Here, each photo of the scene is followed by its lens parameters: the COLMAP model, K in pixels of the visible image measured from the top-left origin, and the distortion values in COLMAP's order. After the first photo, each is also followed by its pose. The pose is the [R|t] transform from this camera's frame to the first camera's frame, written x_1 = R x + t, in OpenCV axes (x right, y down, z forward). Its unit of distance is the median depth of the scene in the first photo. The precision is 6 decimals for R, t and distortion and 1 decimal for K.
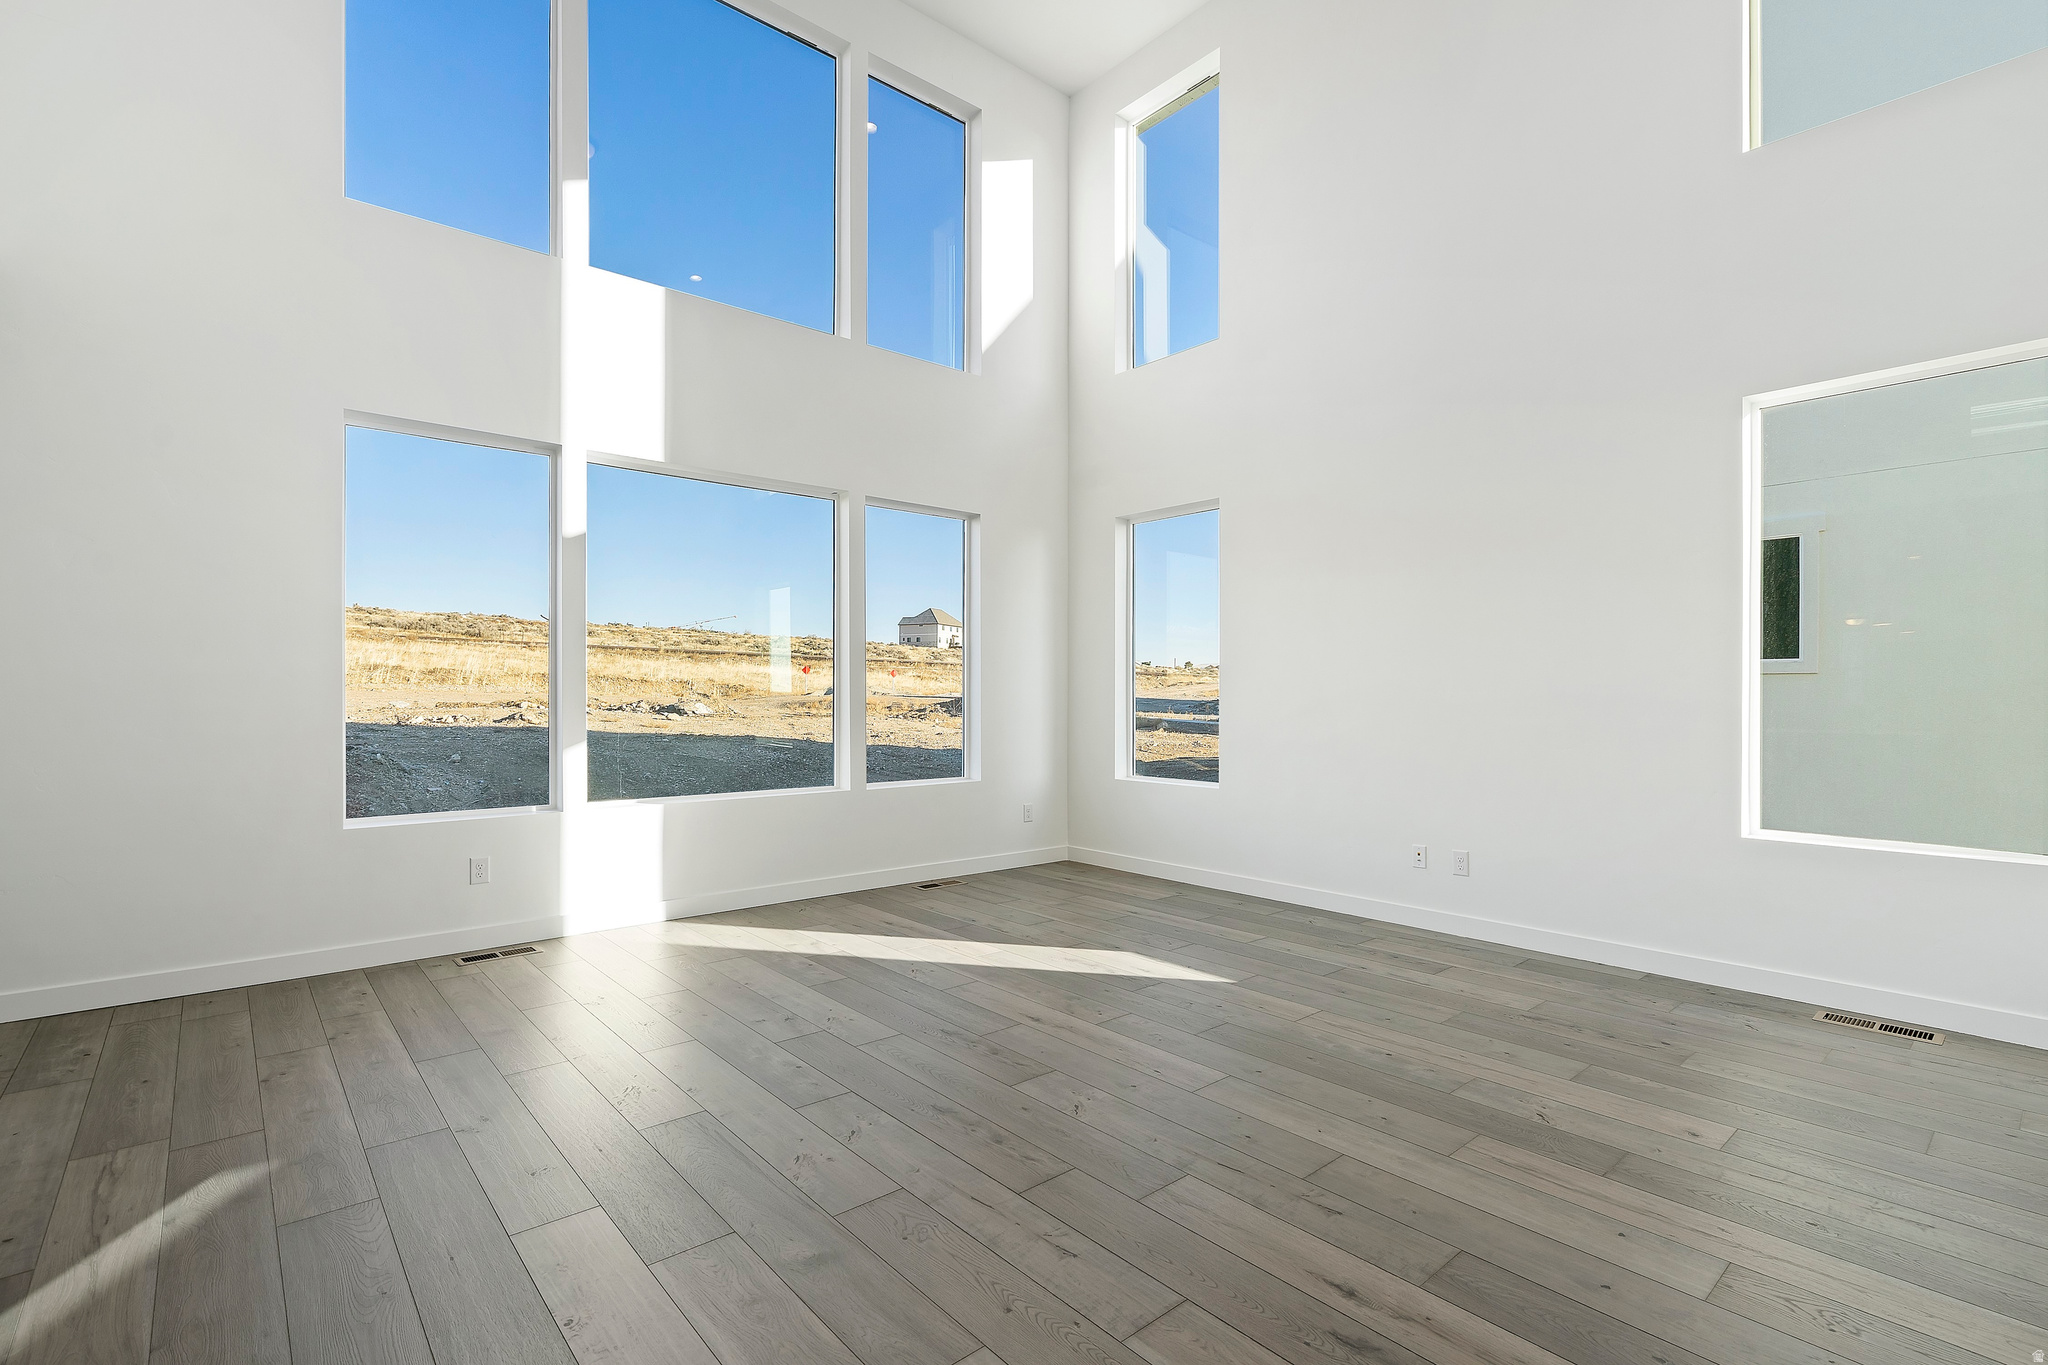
lens RADIAL K [[942.9, 0, 1025.1], [0, 942.9, 697.3], [0, 0, 1]] dist [0.001326, 0.000157]
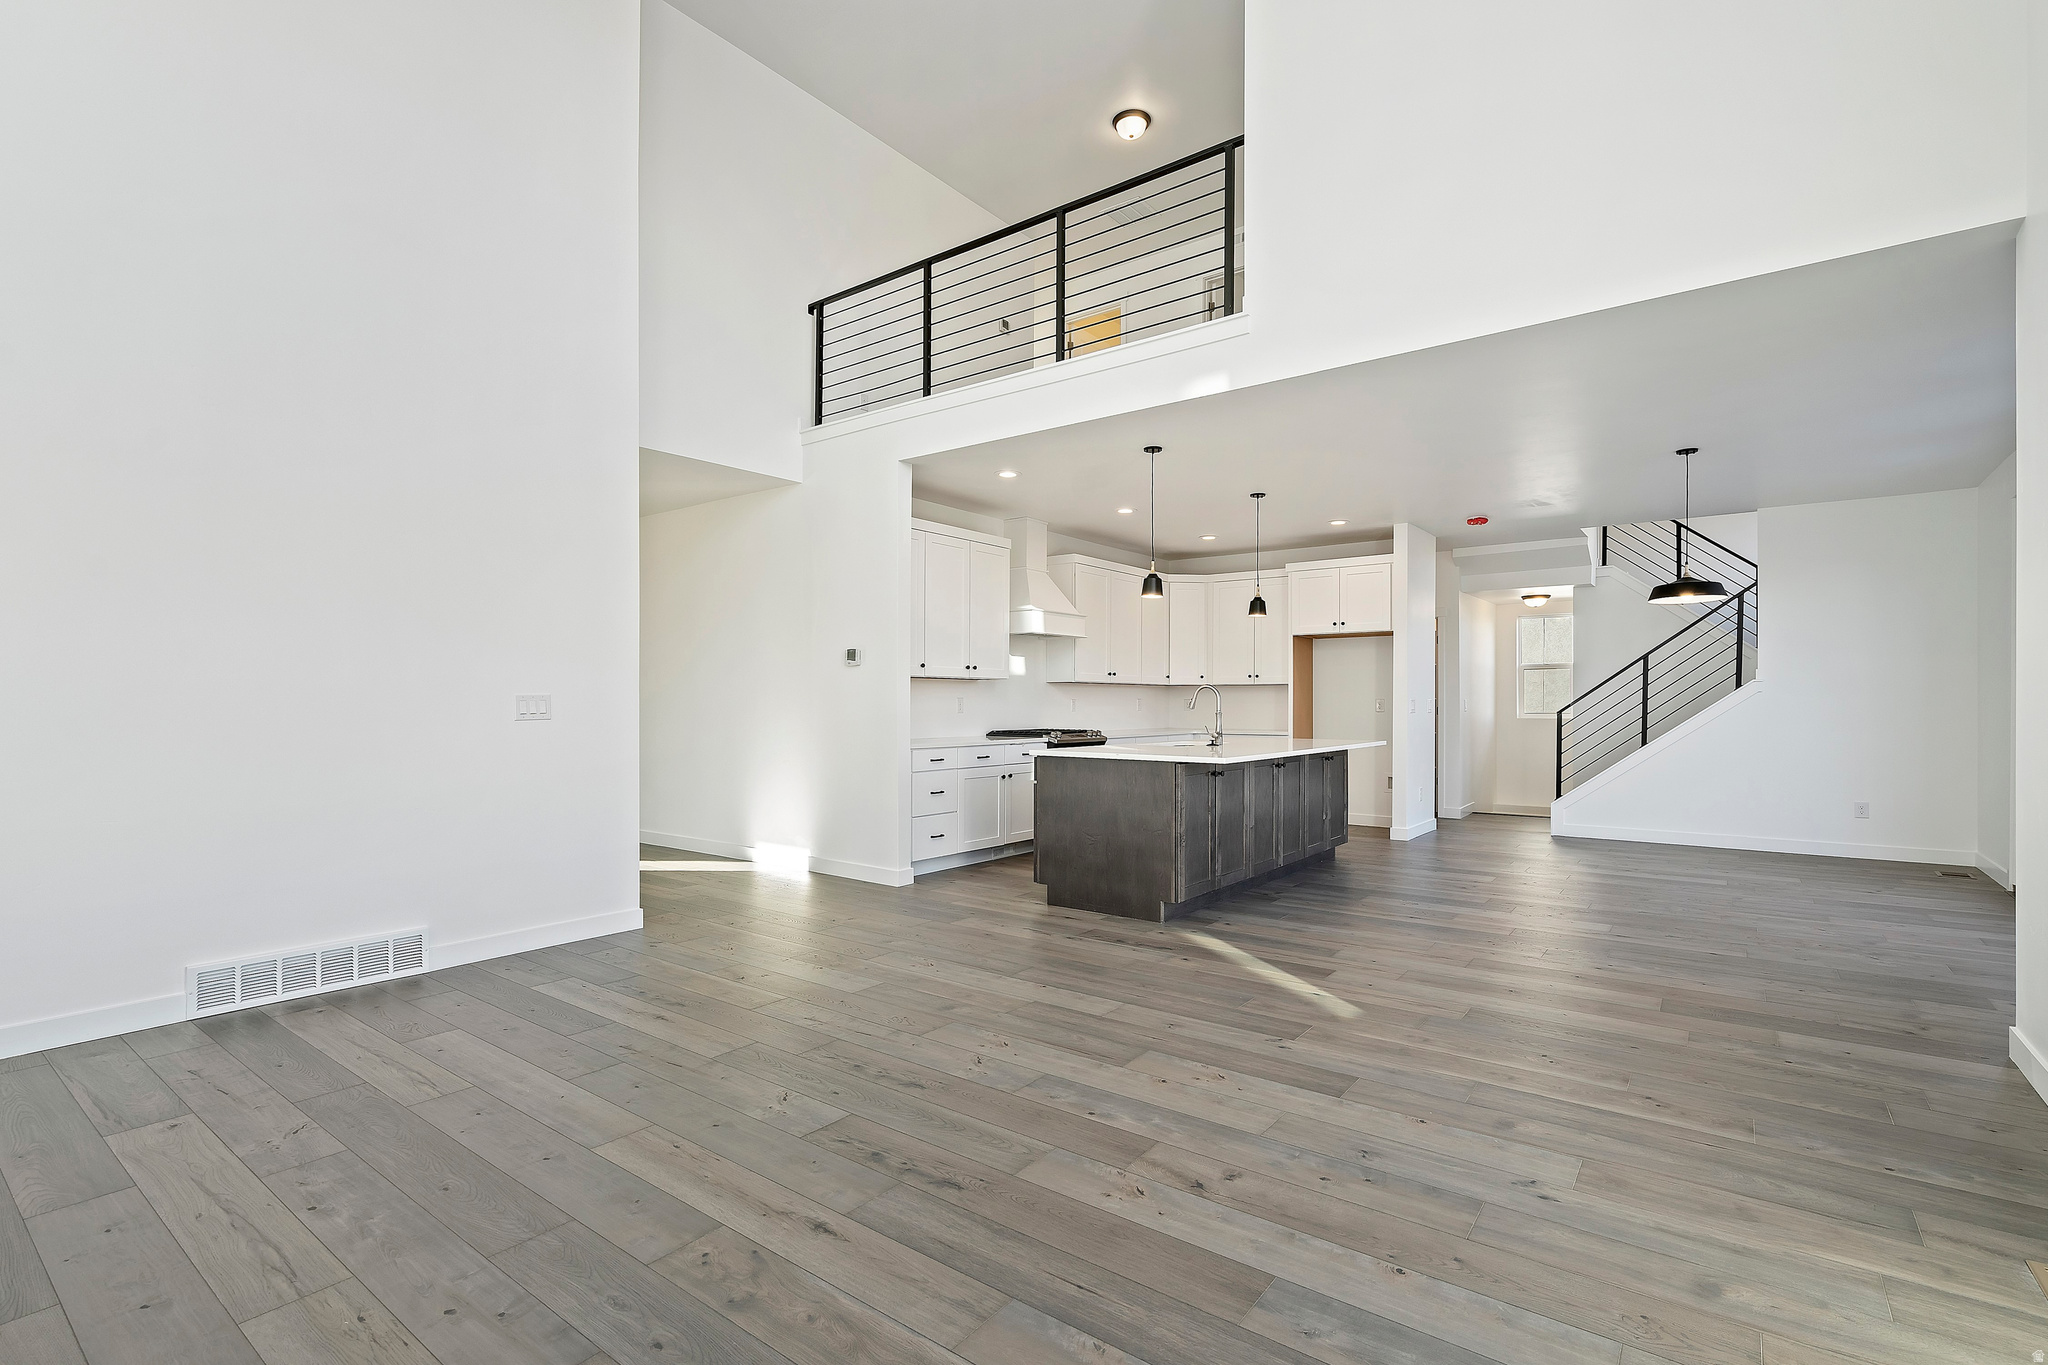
lens RADIAL K [[942.9, 0, 1025.1], [0, 942.9, 697.3], [0, 0, 1]] dist [0.001326, 0.000157]
pose [[-0.978885, -0.003674, -0.204380, 0.008401], [-0.002121, 0.999967, -0.007819, -0.000038], [0.204402, -0.007221, -0.978860, 1.846355]]
